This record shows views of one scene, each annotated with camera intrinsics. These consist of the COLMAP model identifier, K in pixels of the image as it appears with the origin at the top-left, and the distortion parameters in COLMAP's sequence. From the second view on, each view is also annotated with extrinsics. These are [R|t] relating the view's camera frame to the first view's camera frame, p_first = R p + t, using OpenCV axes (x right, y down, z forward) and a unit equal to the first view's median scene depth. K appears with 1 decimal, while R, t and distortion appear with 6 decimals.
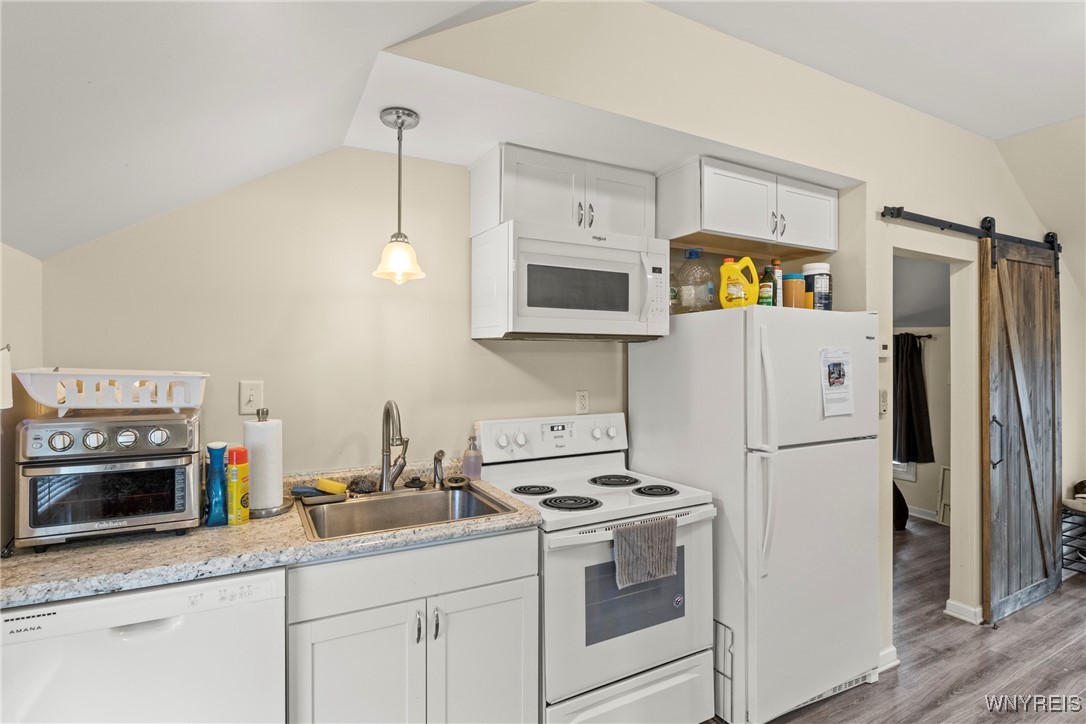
lens RADIAL K [[551.7, 0, 542.1], [0, 551.7, 359.5], [0, 0, 1]] dist [-0.008670, -0.000926]
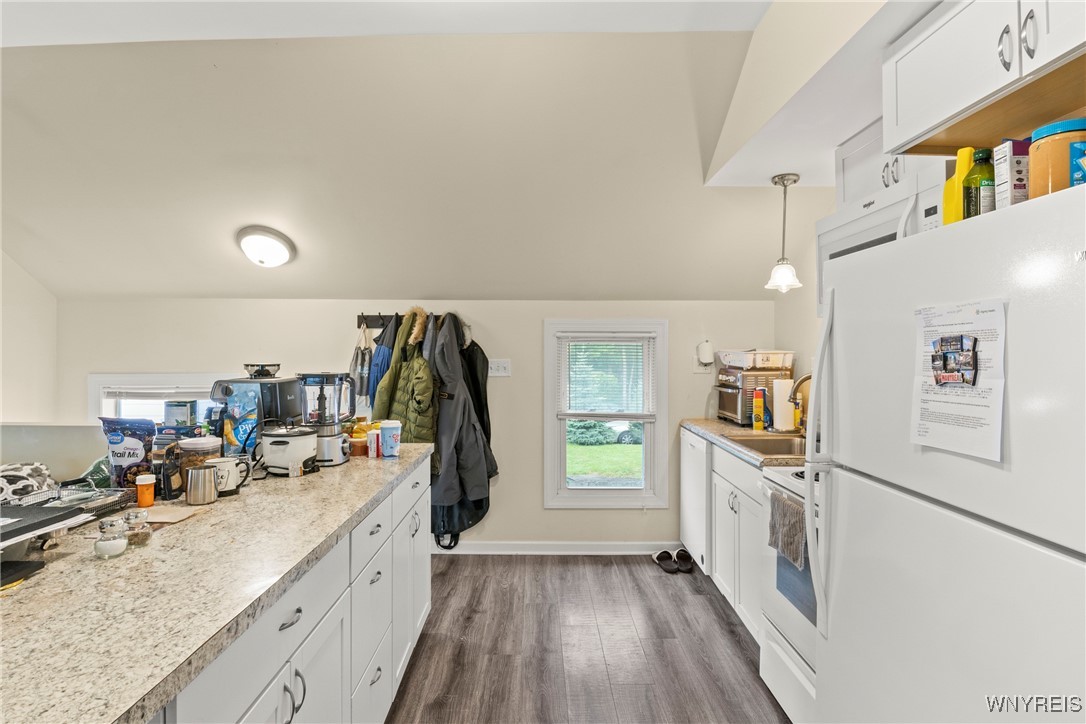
lens RADIAL K [[551.7, 0, 542.1], [0, 551.7, 359.5], [0, 0, 1]] dist [-0.008670, -0.000926]
pose [[-0.479139, 0.011949, -0.877658, 1.105900], [-0.000187, 0.999906, 0.013716, 0.019343], [0.877739, 0.006736, -0.479091, 0.930904]]
